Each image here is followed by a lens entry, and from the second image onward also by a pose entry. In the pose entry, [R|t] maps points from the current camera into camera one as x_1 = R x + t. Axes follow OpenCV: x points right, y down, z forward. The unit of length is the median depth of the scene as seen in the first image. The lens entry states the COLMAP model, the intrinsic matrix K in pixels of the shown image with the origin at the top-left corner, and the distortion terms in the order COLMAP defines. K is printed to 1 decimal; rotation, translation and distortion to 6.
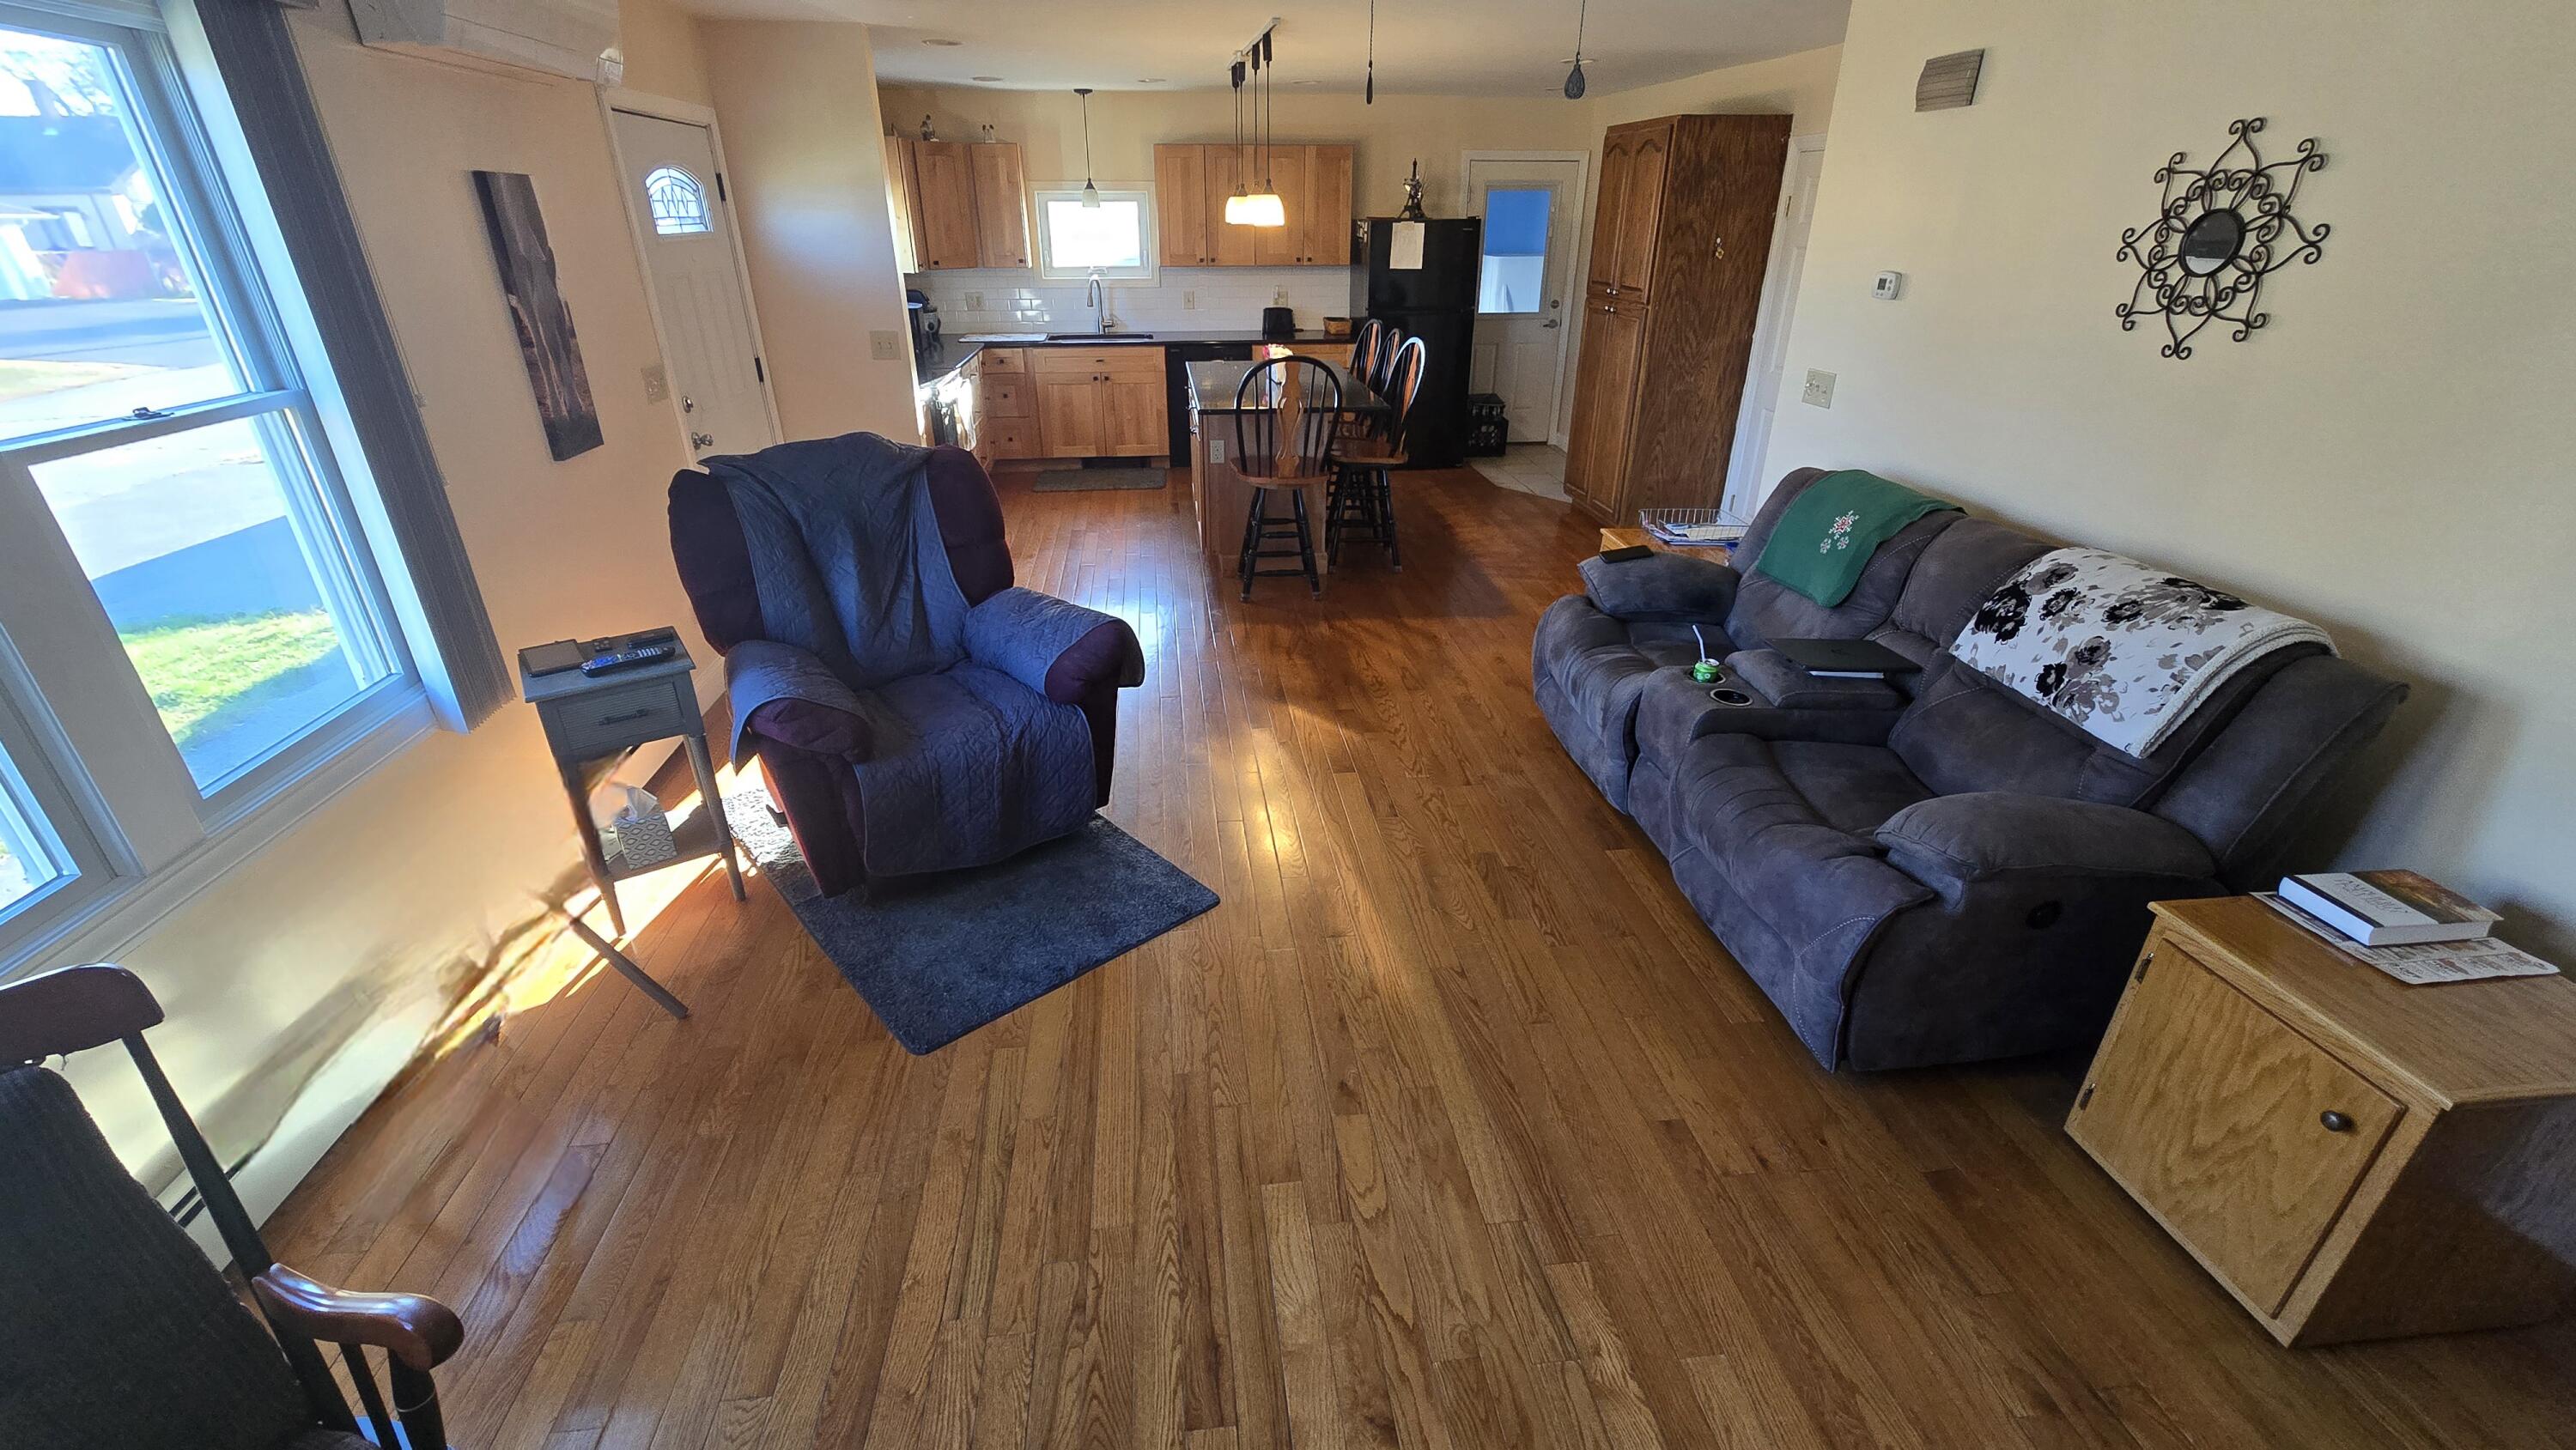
lens RADIAL K [[1051.6, 0, 1282.3], [0, 1051.6, 723.8], [0, 0, 1]] dist [-0.001678, 0.000394]
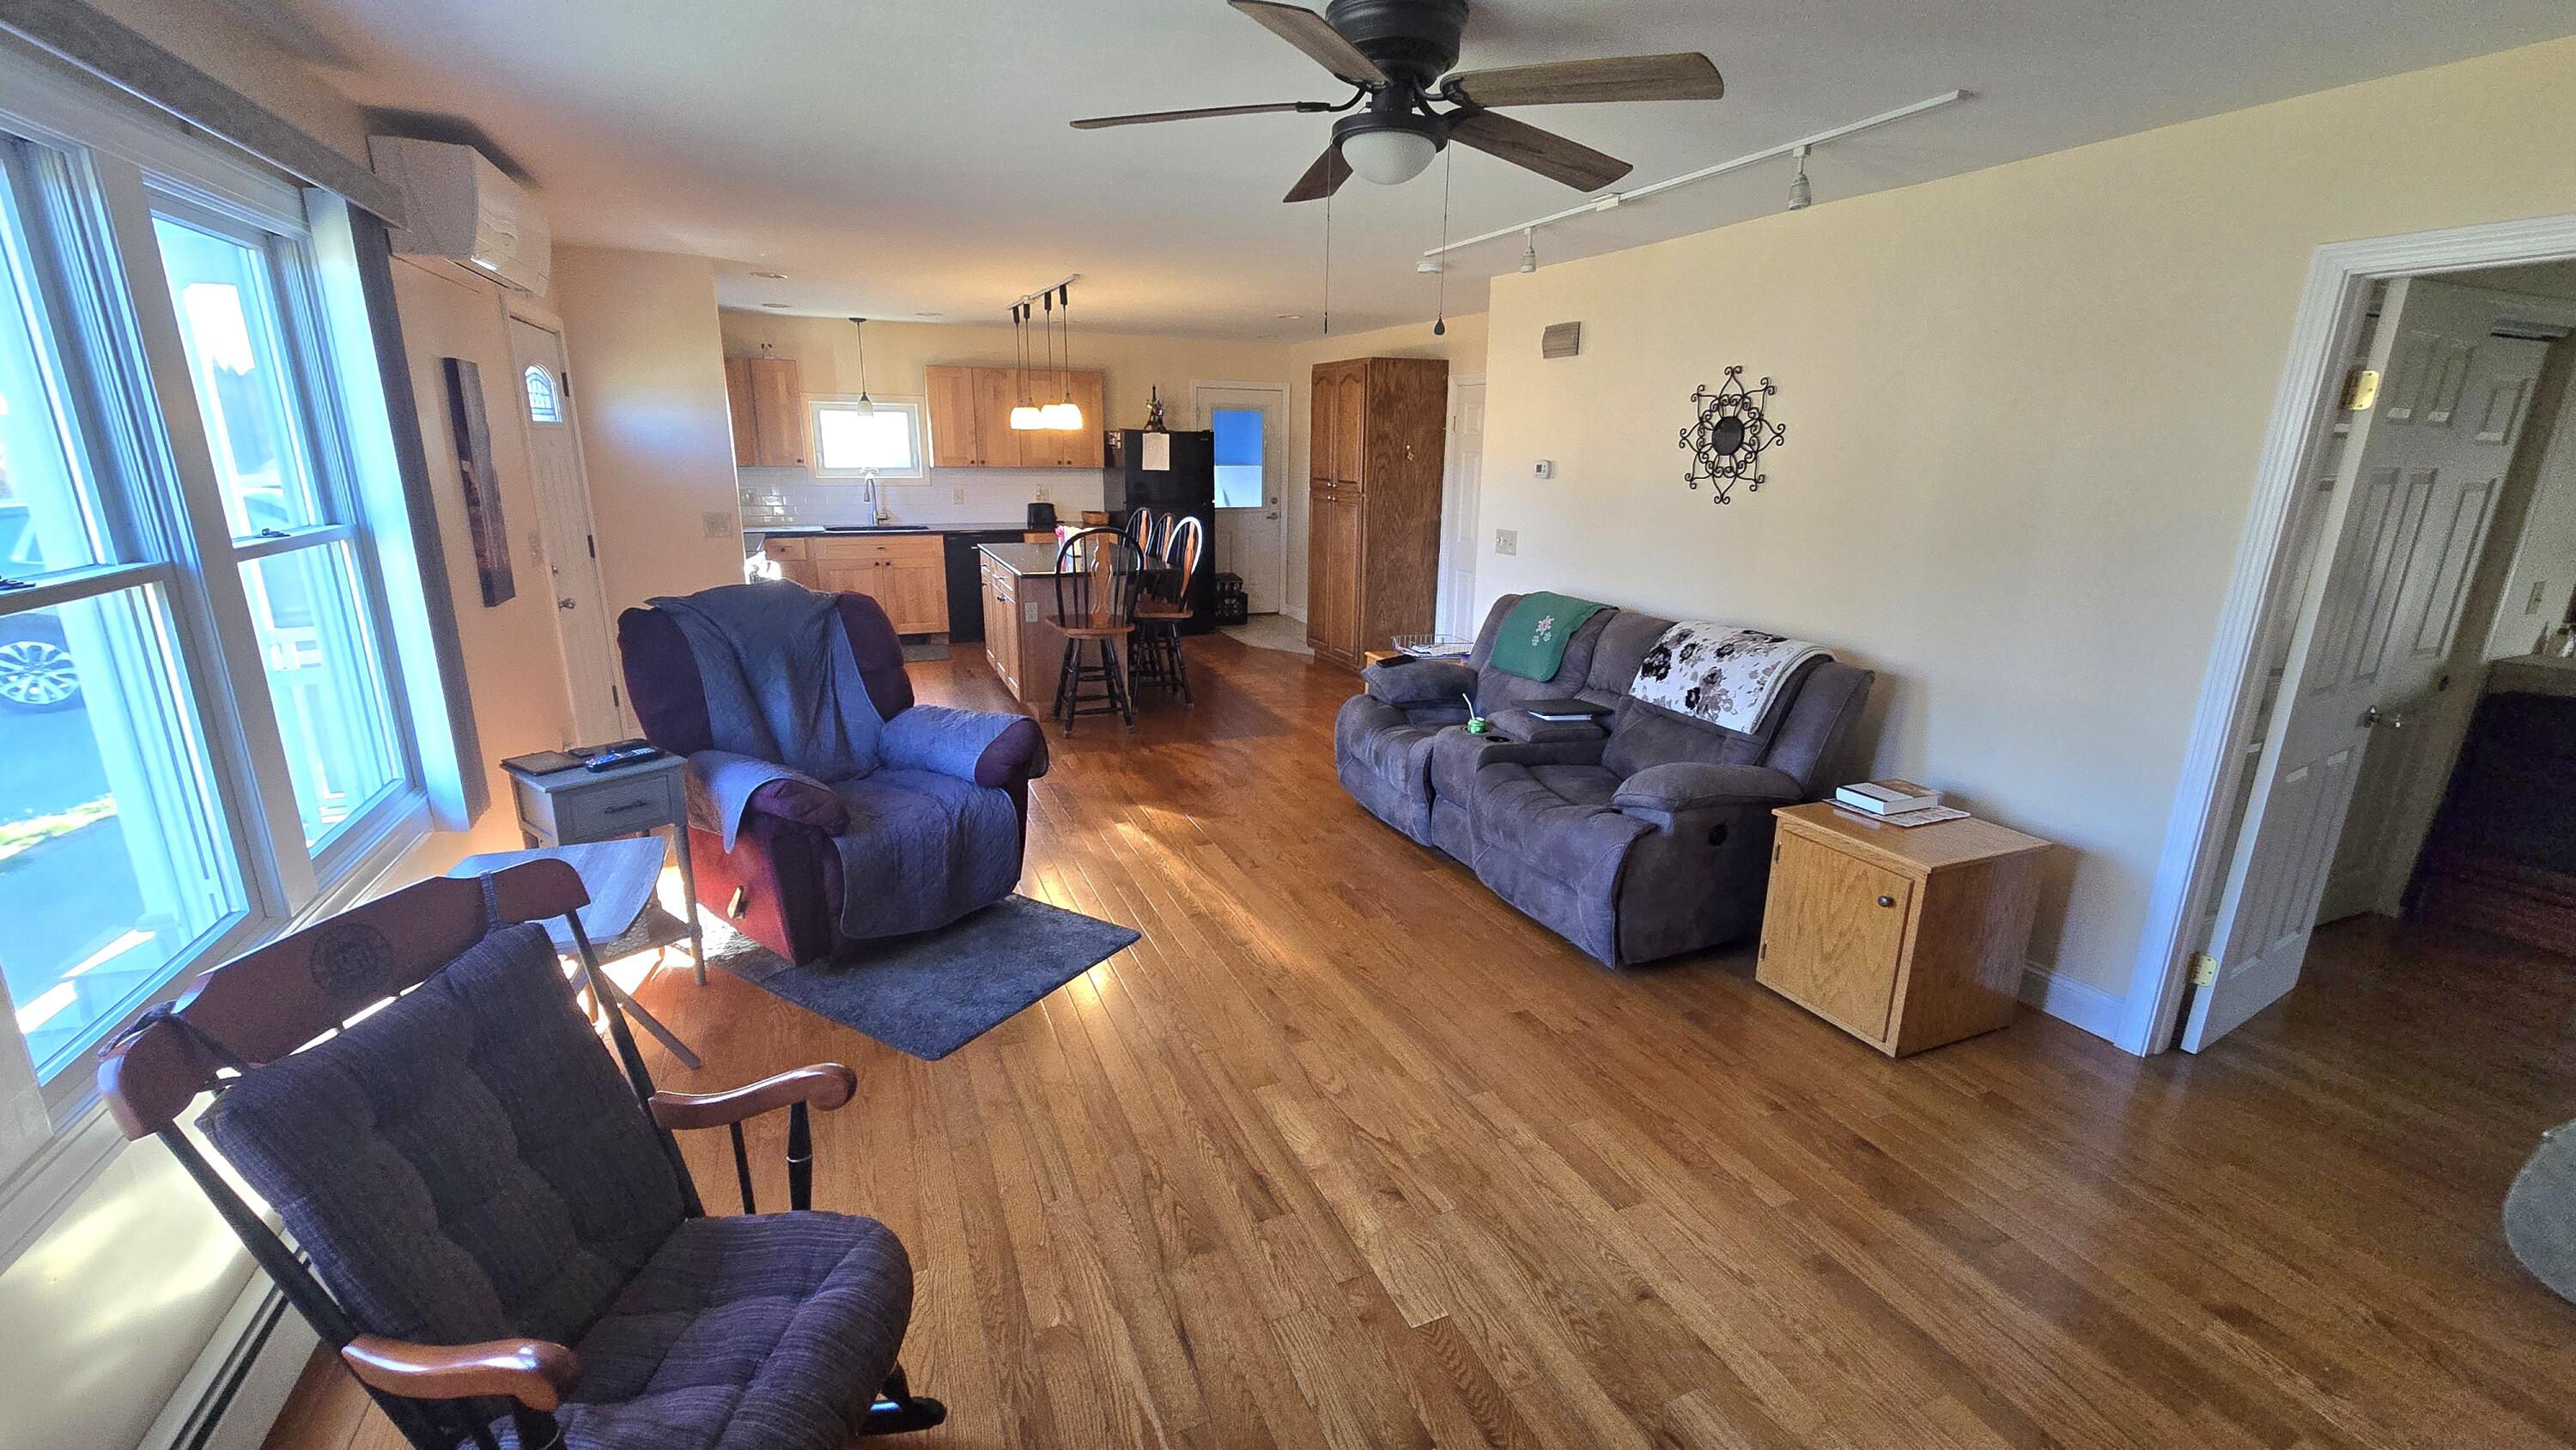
lens RADIAL K [[1044.1, 0, 1288.0], [0, 1044.1, 725.0], [0, 0, 1]] dist [-0.000177, -0.000016]
pose [[0.957342, -0.062258, 0.282172, -0.220469], [0.113274, 0.979213, -0.168258, 0.152366], [-0.265831, 0.193043, 0.944494, -0.227533]]
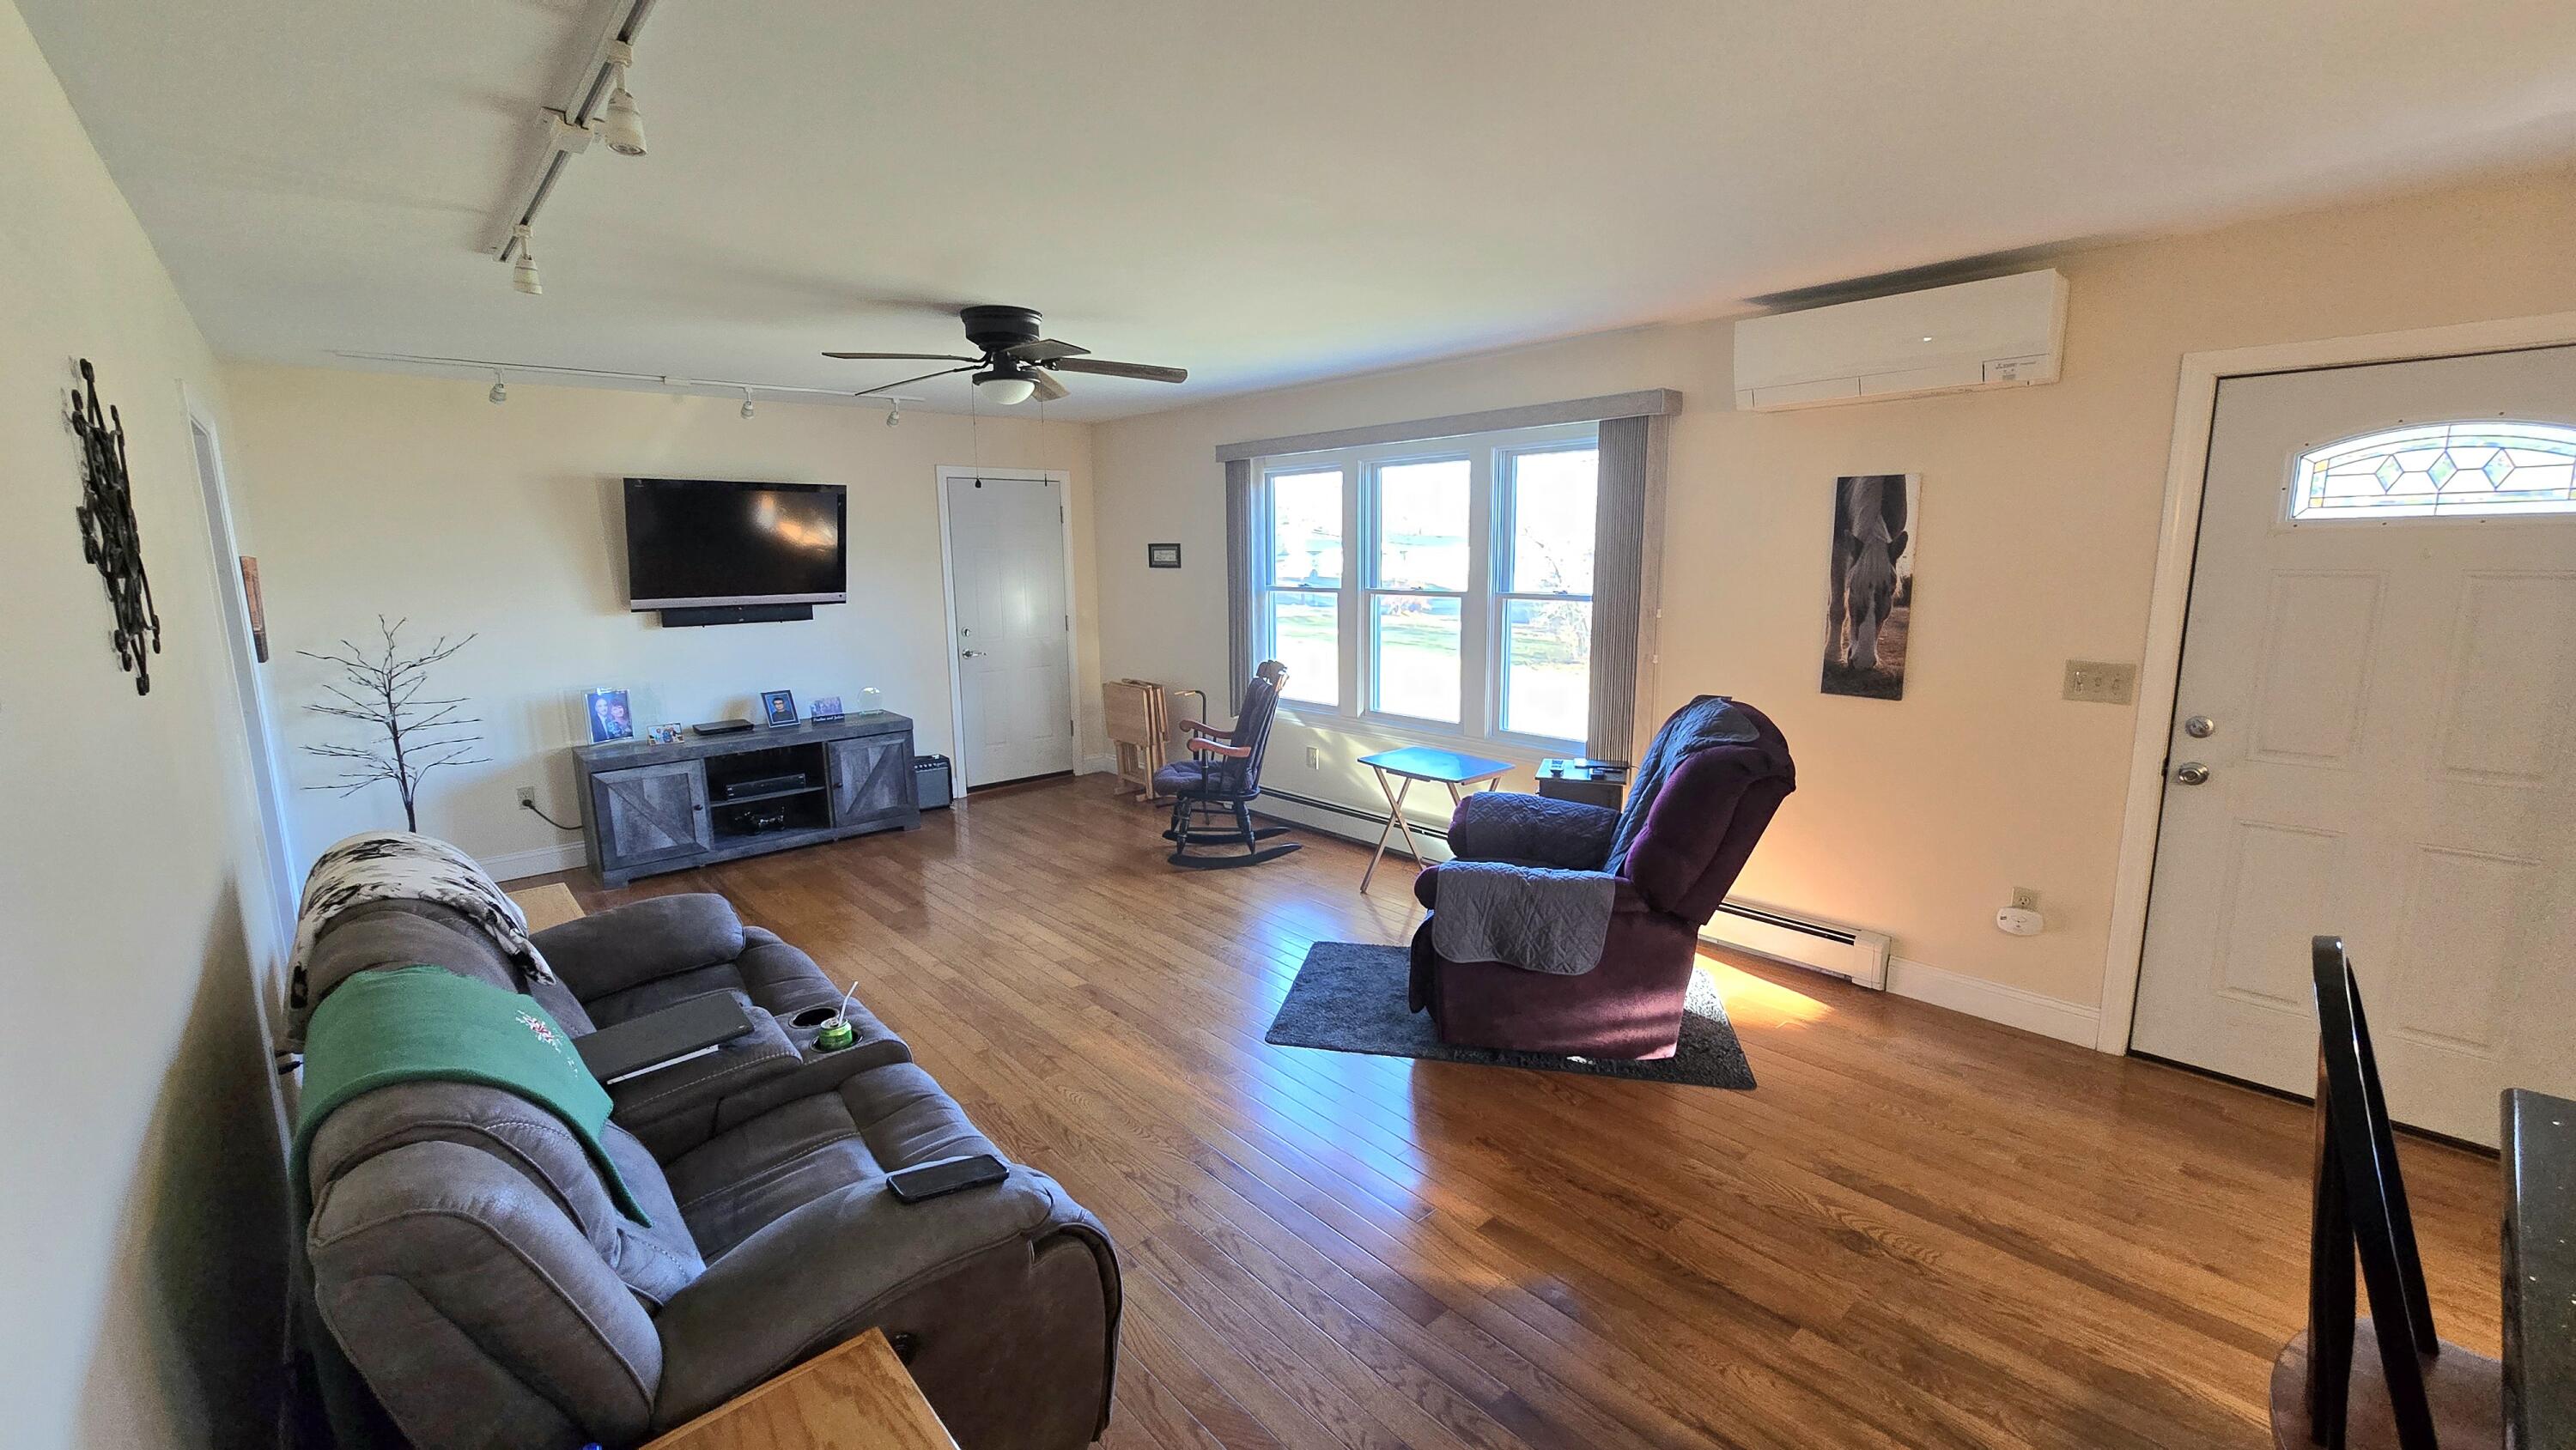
lens RADIAL K [[1051.6, 0, 1282.3], [0, 1051.6, 723.8], [0, 0, 1]] dist [-0.001678, 0.000394]
pose [[-0.820689, 0.104954, -0.561654, 0.550887], [-0.239008, 0.829794, 0.504299, -0.726529], [0.518985, 0.548112, -0.655917, 1.581076]]
